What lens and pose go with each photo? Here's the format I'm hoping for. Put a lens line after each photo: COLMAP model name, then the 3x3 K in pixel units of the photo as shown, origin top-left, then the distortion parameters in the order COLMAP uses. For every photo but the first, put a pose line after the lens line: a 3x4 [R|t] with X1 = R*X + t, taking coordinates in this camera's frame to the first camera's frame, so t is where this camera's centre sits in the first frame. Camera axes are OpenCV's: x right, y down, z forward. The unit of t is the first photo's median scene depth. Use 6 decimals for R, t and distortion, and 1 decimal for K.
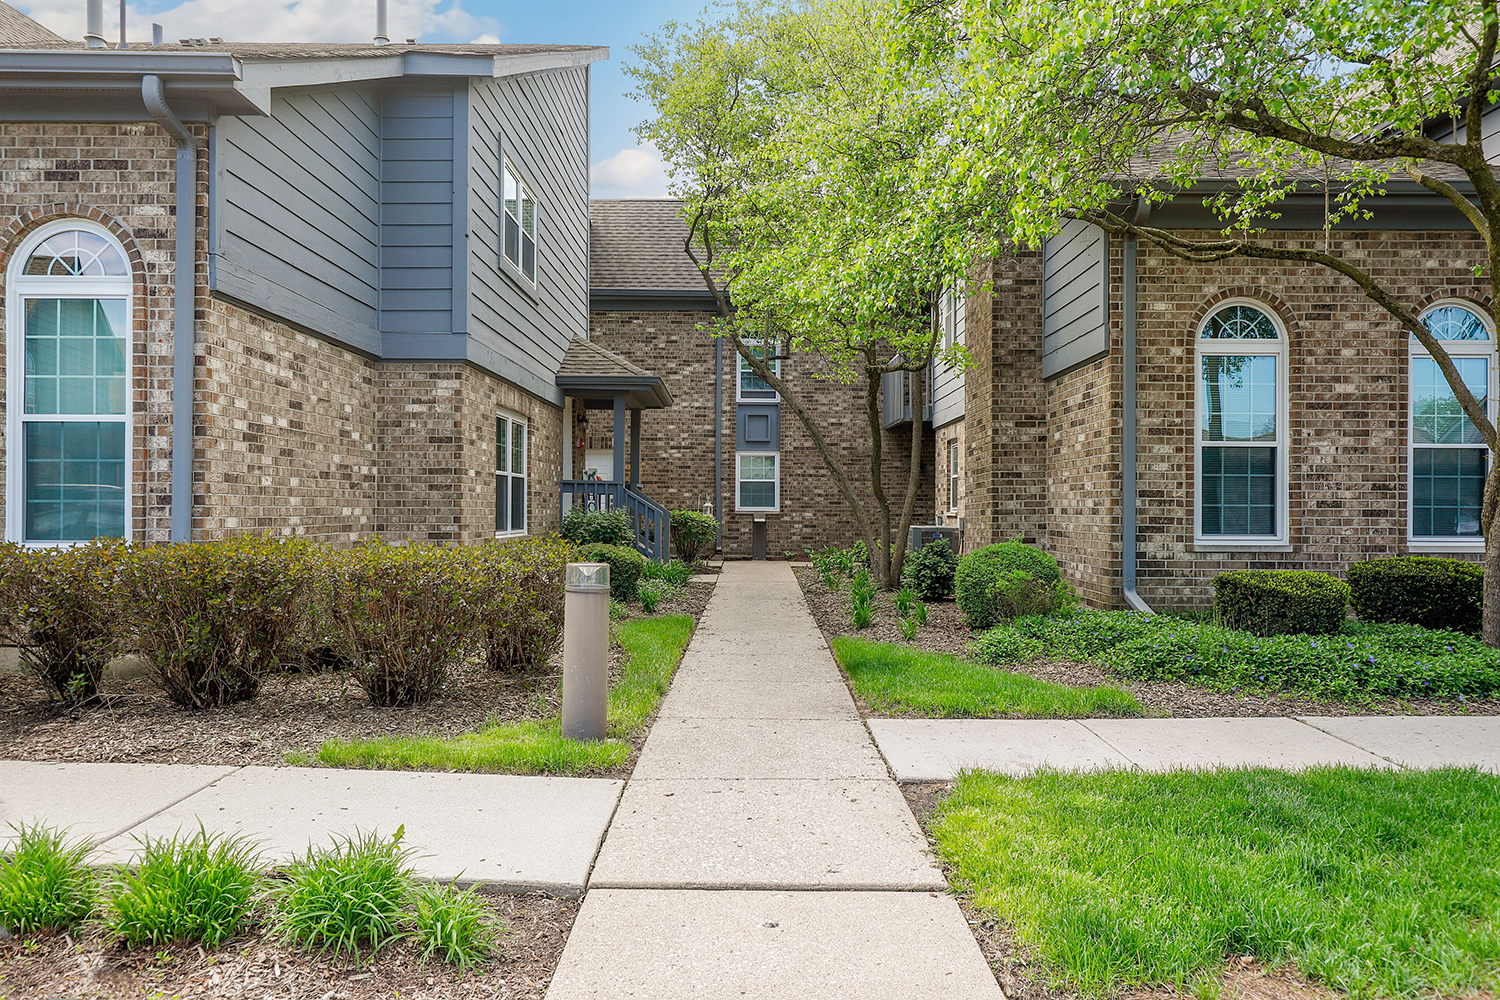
lens RADIAL K [[1044.9, 0, 751.5], [0, 1044.9, 501.0], [0, 0, 1]] dist [0.003858, 0.001378]
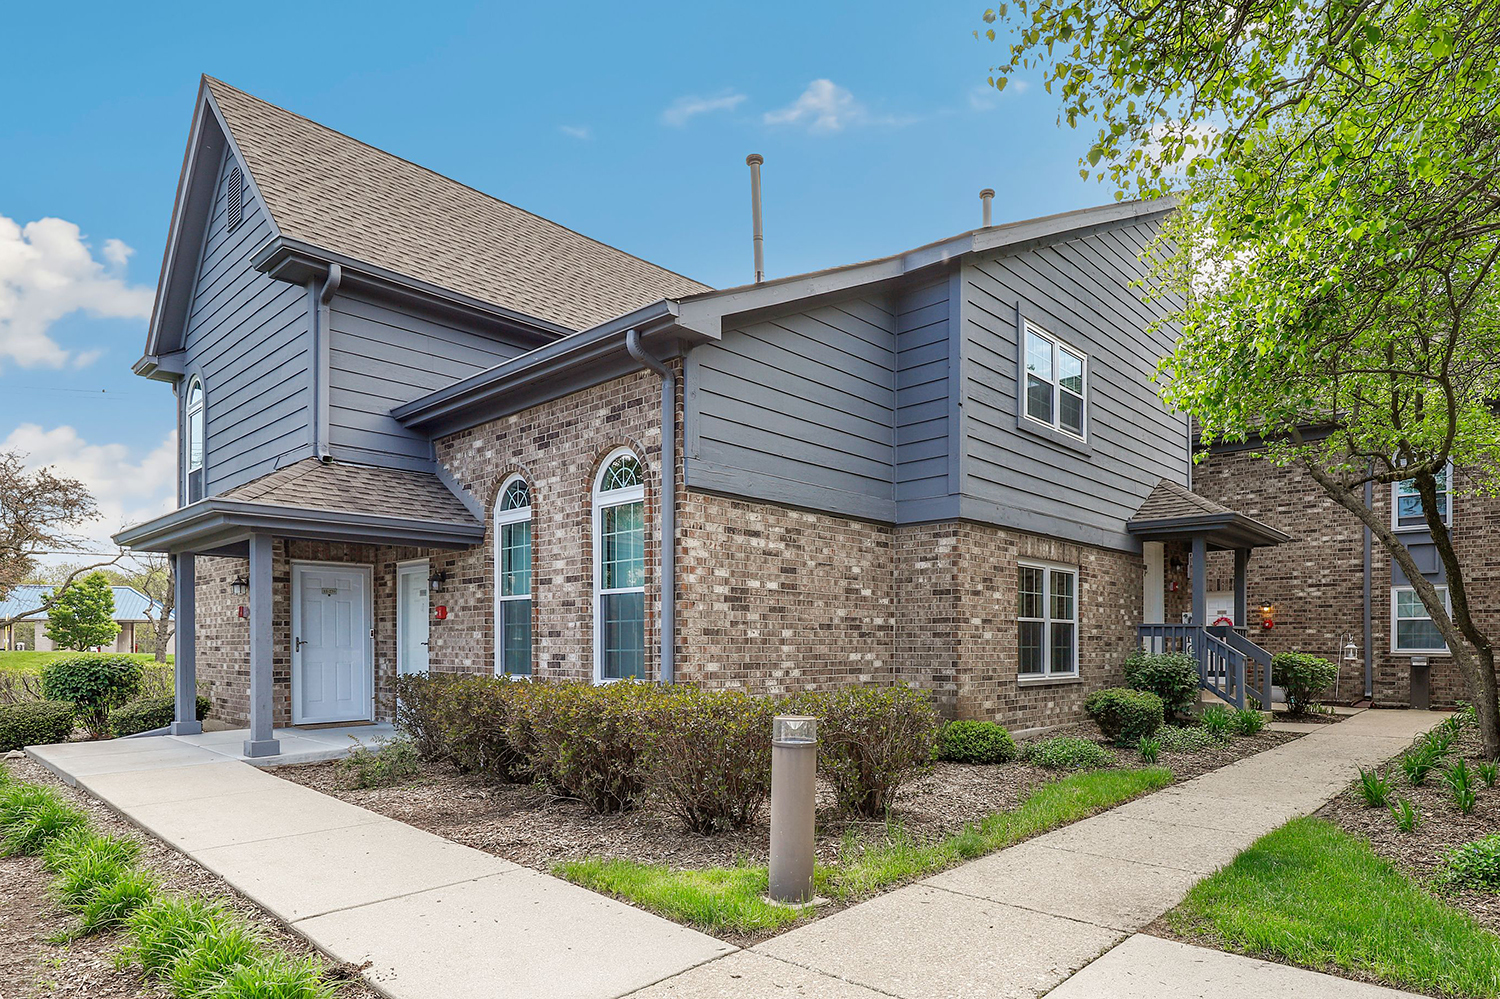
lens RADIAL K [[874.8, 0, 790.2], [0, 874.8, 644.1], [0, 0, 1]] dist [-0.000446, -0.000285]
pose [[0.743176, -0.004926, -0.669077, 0.205996], [0.007348, 0.999973, 0.000799, -0.005258], [0.669055, -0.005510, 0.743192, 0.199979]]
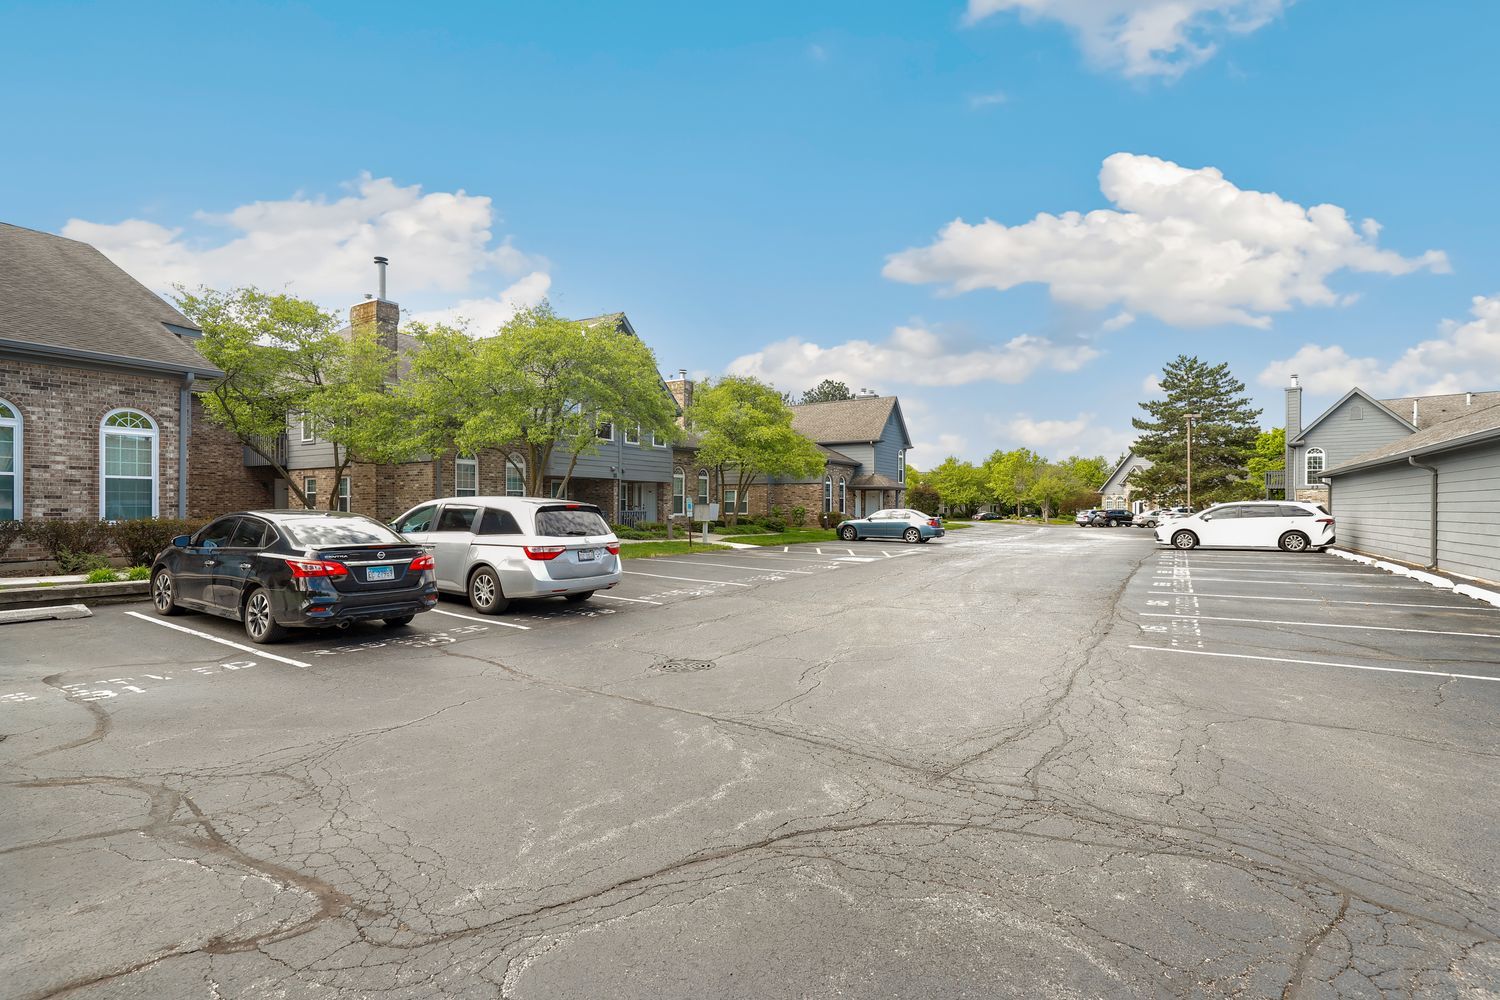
lens RADIAL K [[687.7, 0, 745.6], [0, 687.7, 503.5], [0, 0, 1]] dist [-0.000185, -0.000358]
pose [[0.554731, 0.002470, 0.832026, -0.891788], [-0.005641, 0.999984, 0.000793, -0.012814], [-0.832010, -0.005134, 0.554736, -1.013512]]
